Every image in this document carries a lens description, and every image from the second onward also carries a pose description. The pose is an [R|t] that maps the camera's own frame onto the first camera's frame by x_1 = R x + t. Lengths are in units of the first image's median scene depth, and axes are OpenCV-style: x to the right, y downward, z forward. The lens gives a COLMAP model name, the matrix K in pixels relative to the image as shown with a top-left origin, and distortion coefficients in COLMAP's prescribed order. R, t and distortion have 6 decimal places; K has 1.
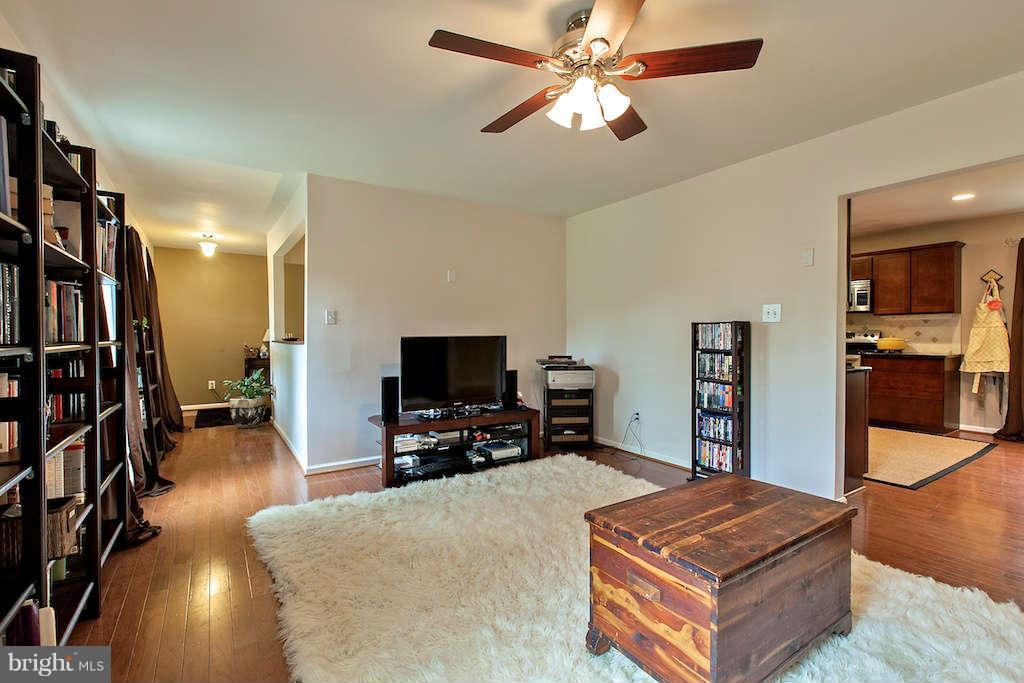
lens RADIAL K [[456.8, 0, 518.0], [0, 456.8, 341.7], [0, 0, 1]] dist [0.000298, 0.000209]
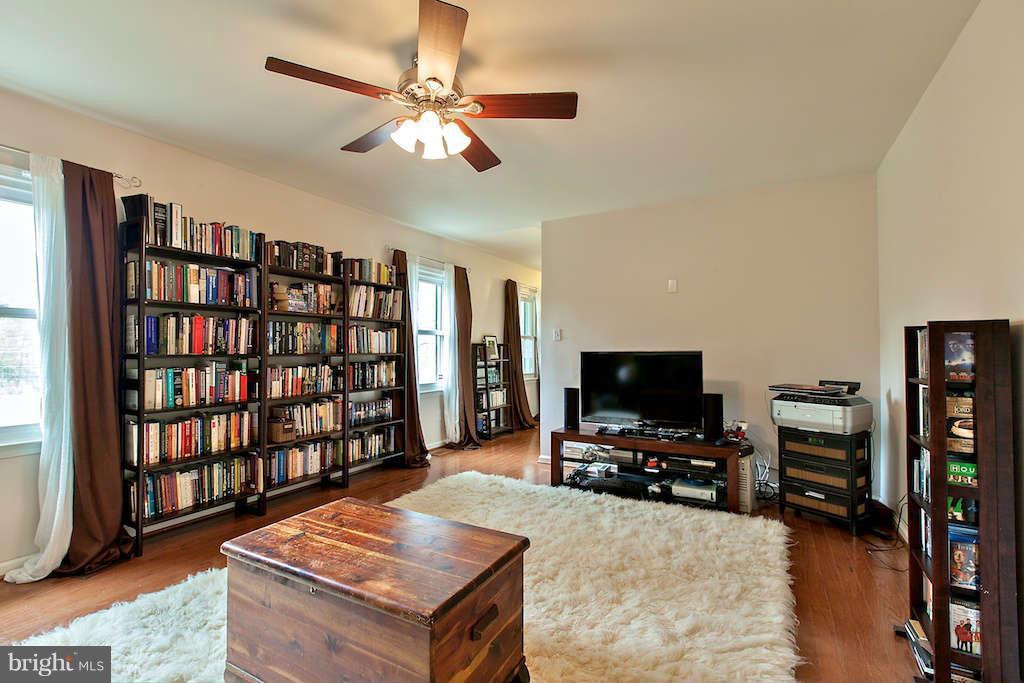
lens RADIAL K [[456.8, 0, 518.0], [0, 456.8, 341.7], [0, 0, 1]] dist [0.000298, 0.000209]
pose [[0.464232, -0.013814, -0.885606, 0.609099], [-0.013891, 0.999642, -0.022875, -0.007079], [0.885605, 0.022921, 0.463874, 0.352911]]
